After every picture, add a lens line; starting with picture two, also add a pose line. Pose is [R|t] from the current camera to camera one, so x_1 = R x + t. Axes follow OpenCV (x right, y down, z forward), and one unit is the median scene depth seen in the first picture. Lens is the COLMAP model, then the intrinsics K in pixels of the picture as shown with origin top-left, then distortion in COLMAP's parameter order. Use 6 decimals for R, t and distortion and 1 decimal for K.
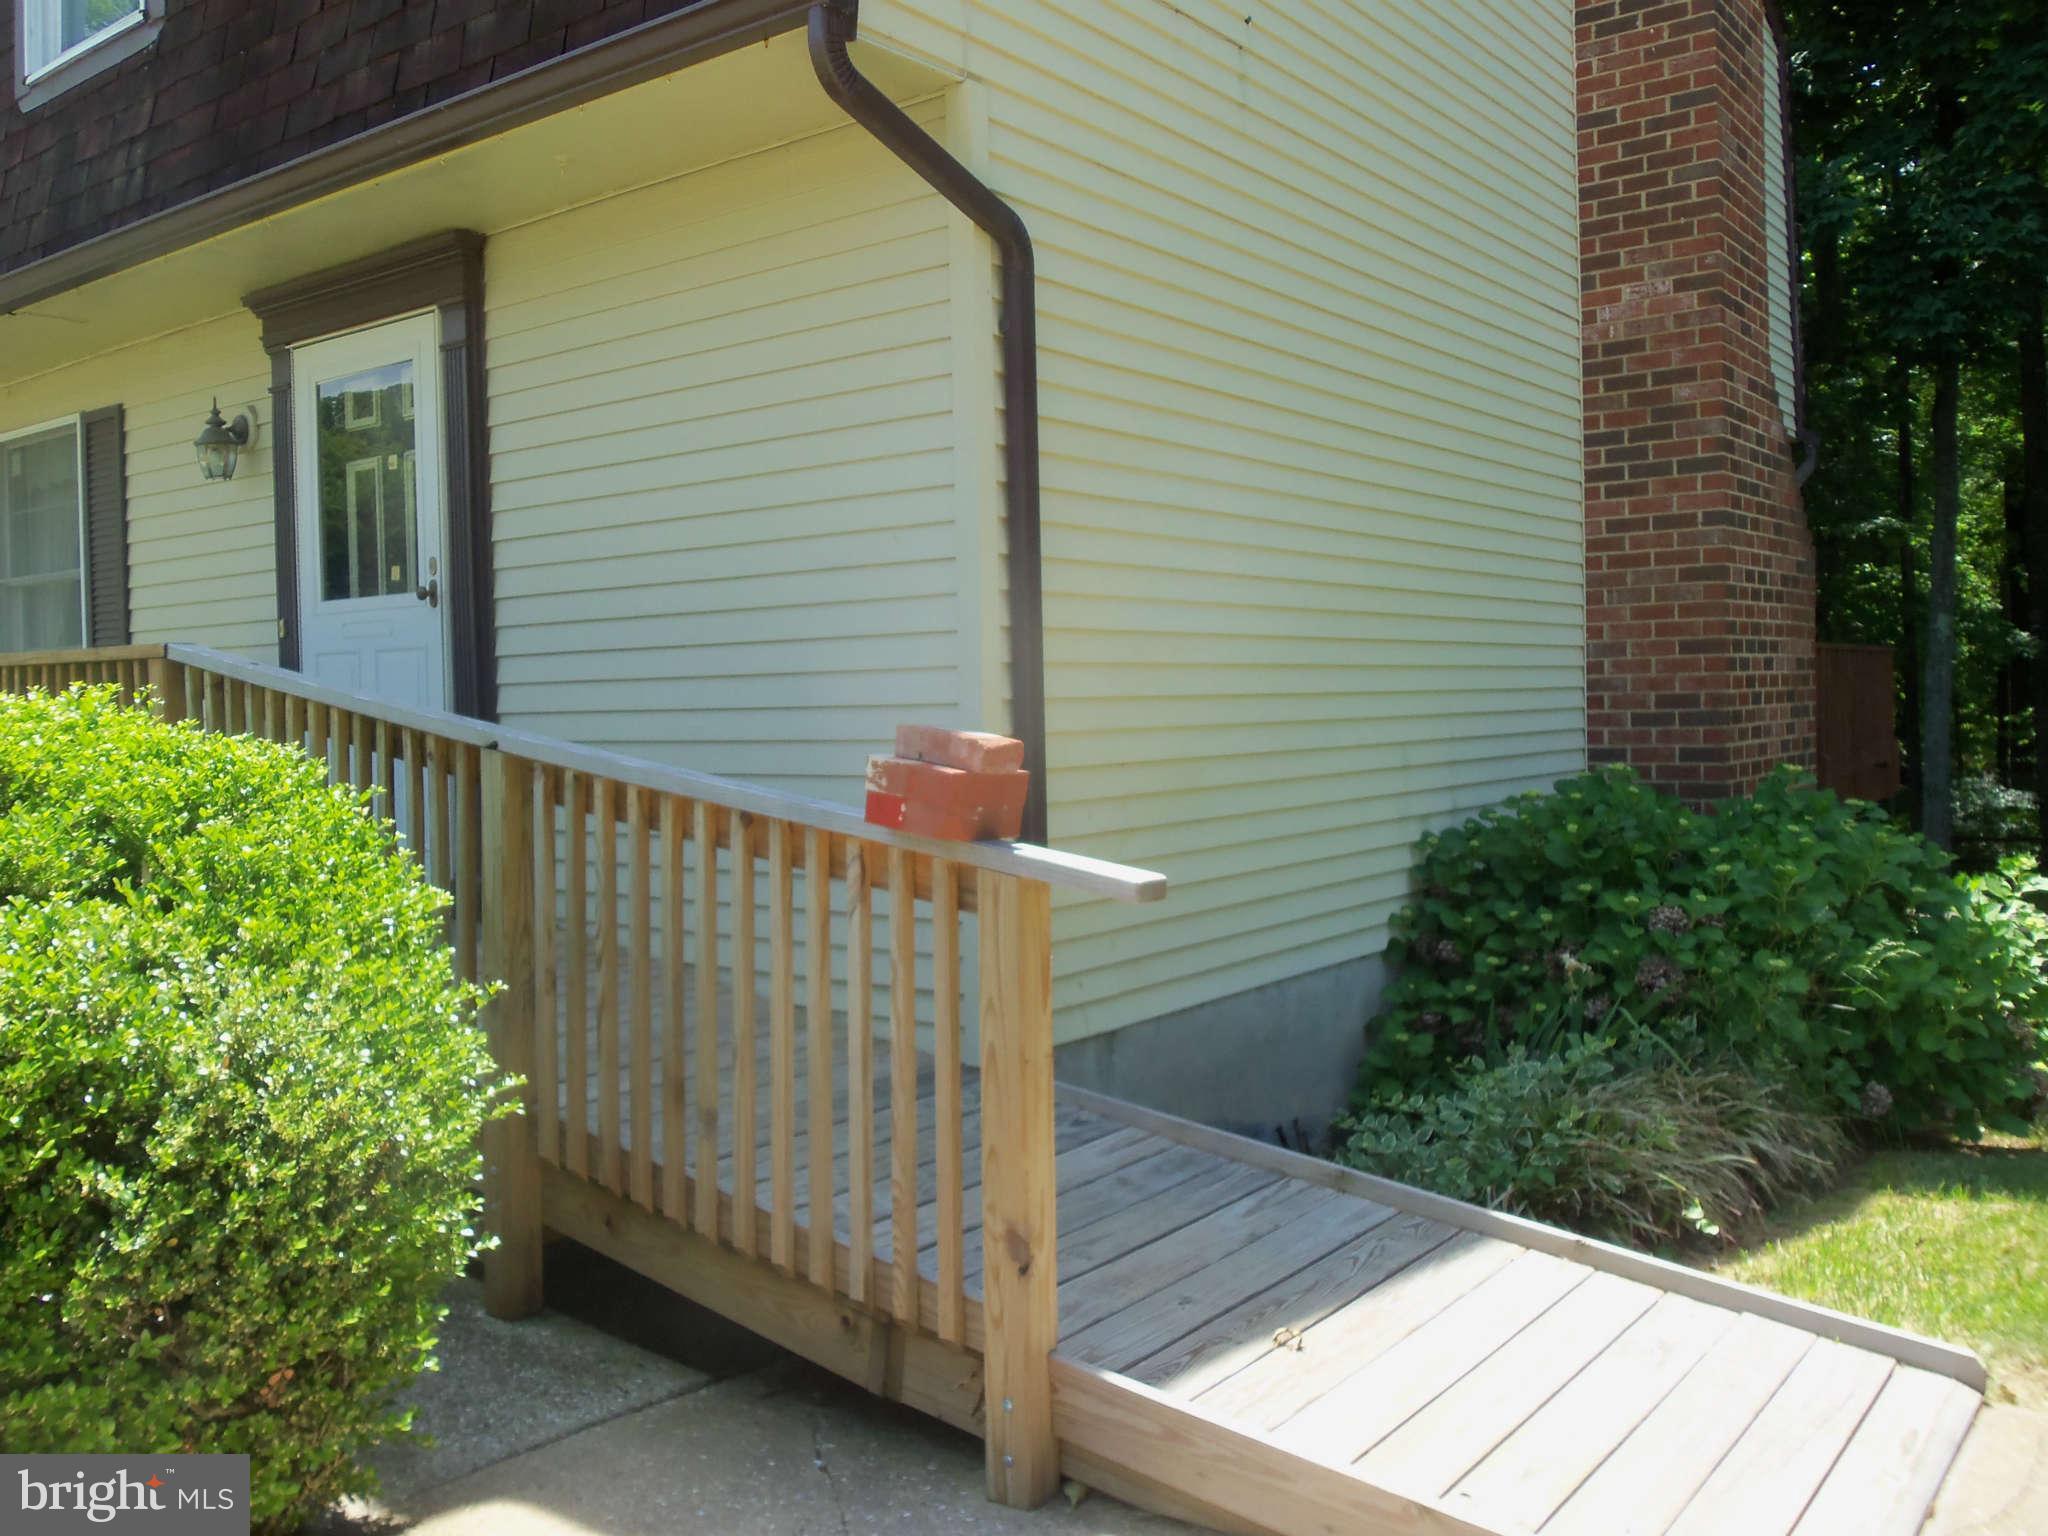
lens RADIAL K [[1718.6, 0, 1013.5], [0, 1718.6, 762.8], [0, 0, 1]] dist [-0.011634, -0.004705]
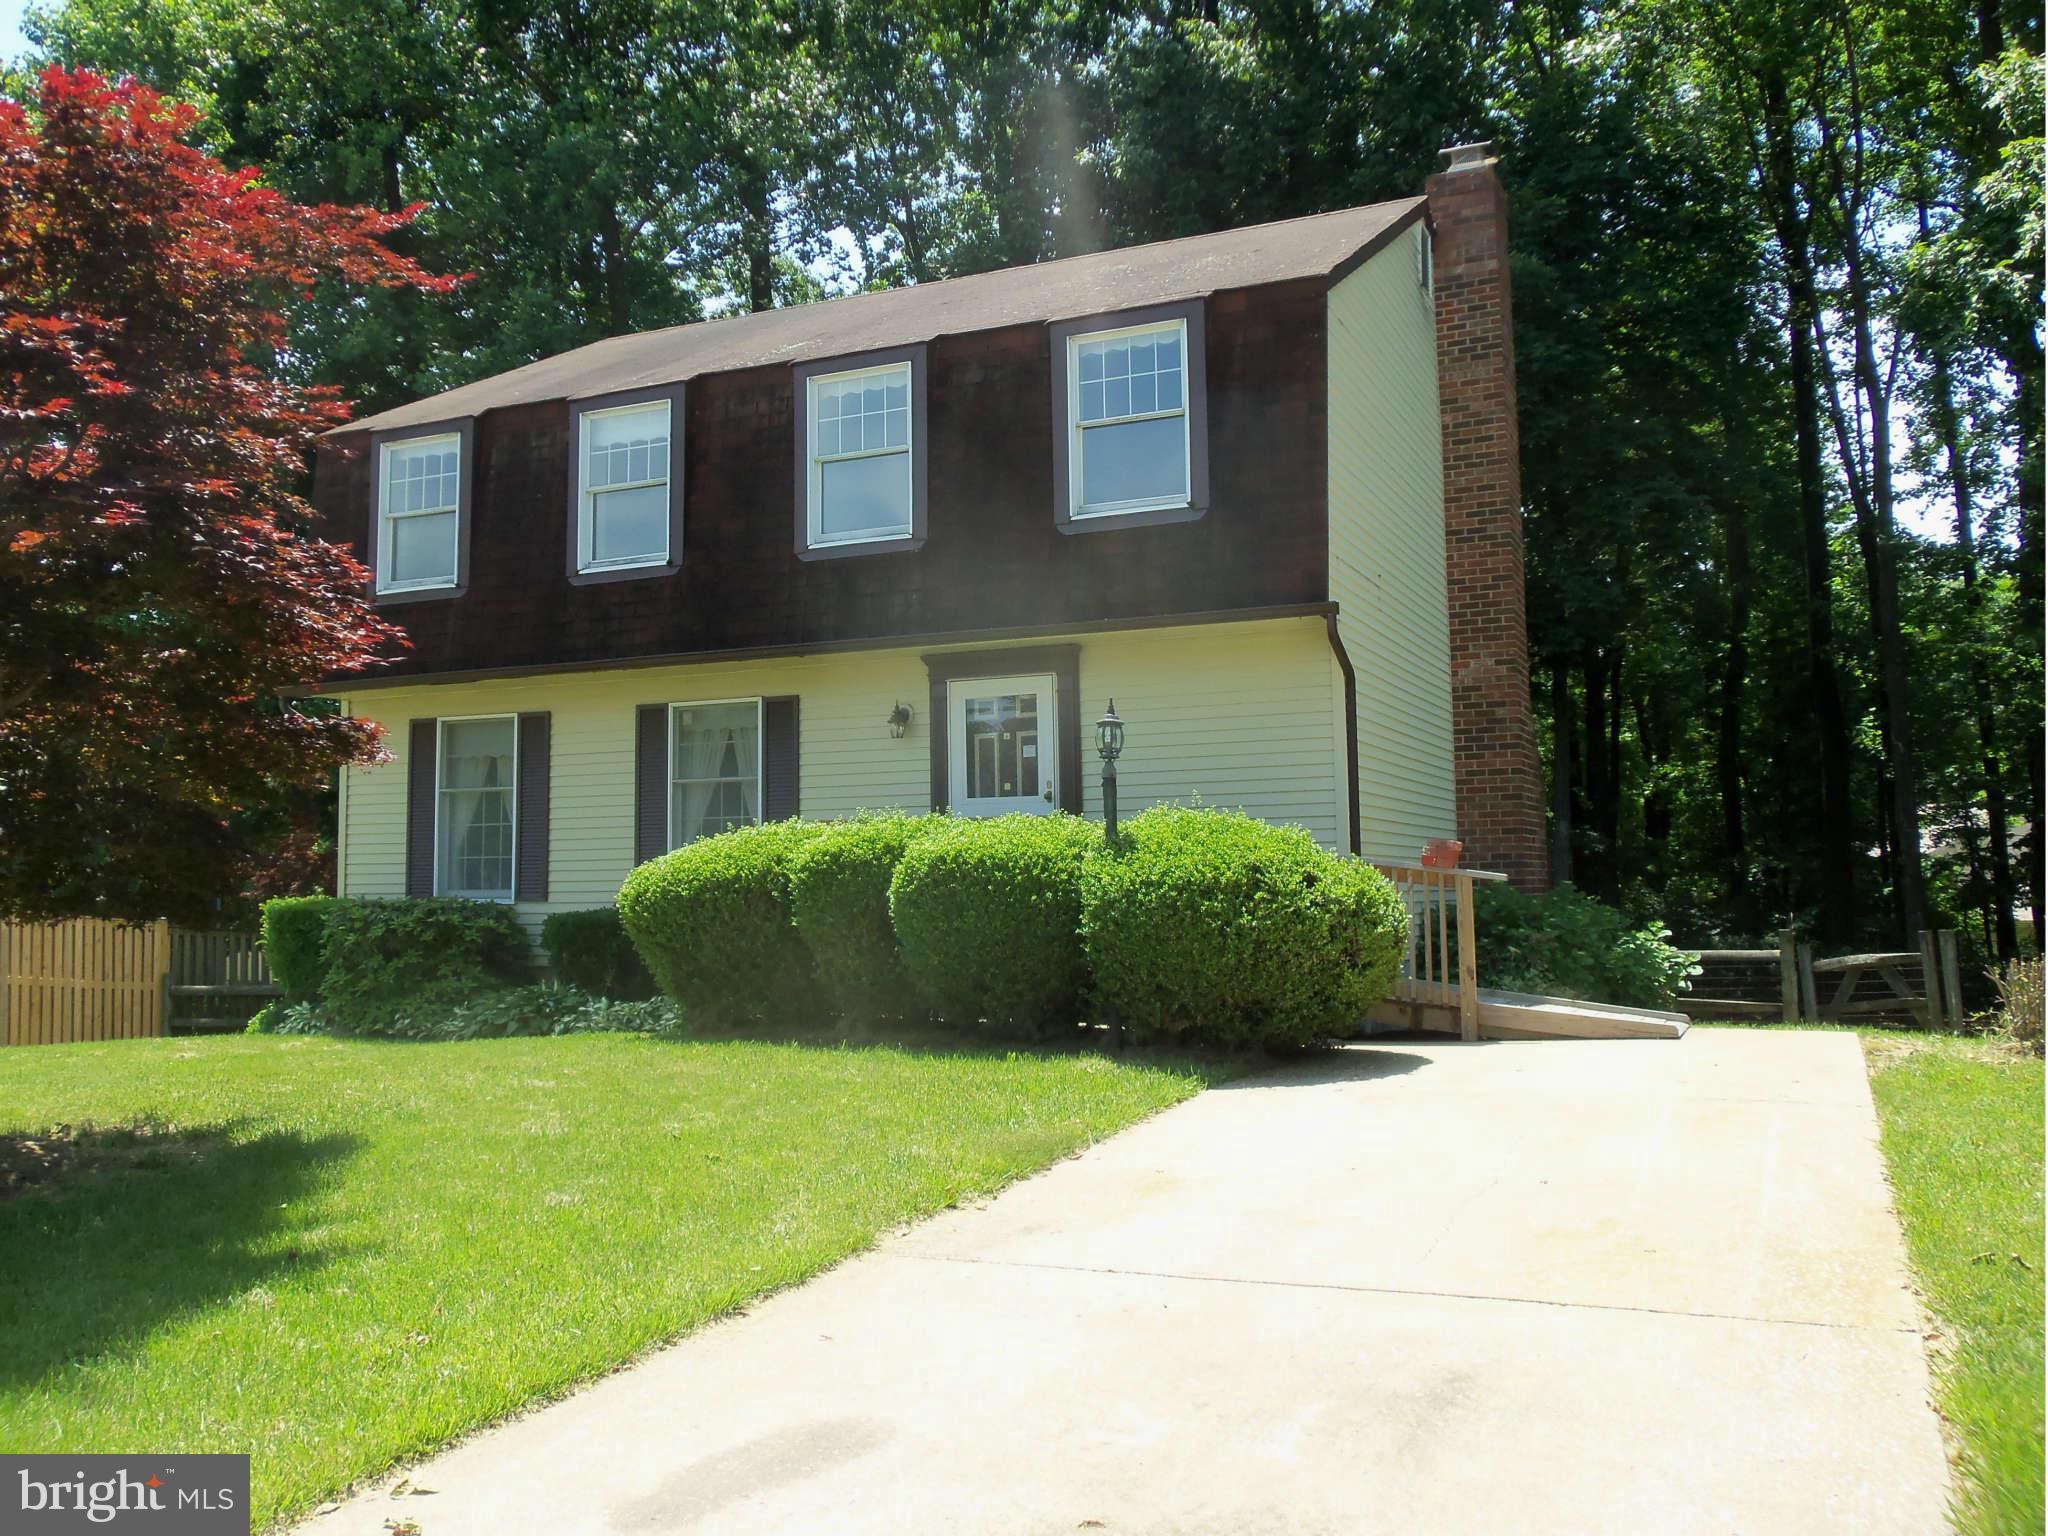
lens RADIAL K [[1718.6, 0, 1031.3], [0, 1718.6, 767.8], [0, 0, 1]] dist [-0.011634, -0.004705]
pose [[0.971730, 0.025532, 0.234711, -0.668222], [0.001016, 0.993674, -0.112298, 0.091153], [-0.236093, 0.109362, 0.965557, -0.906709]]
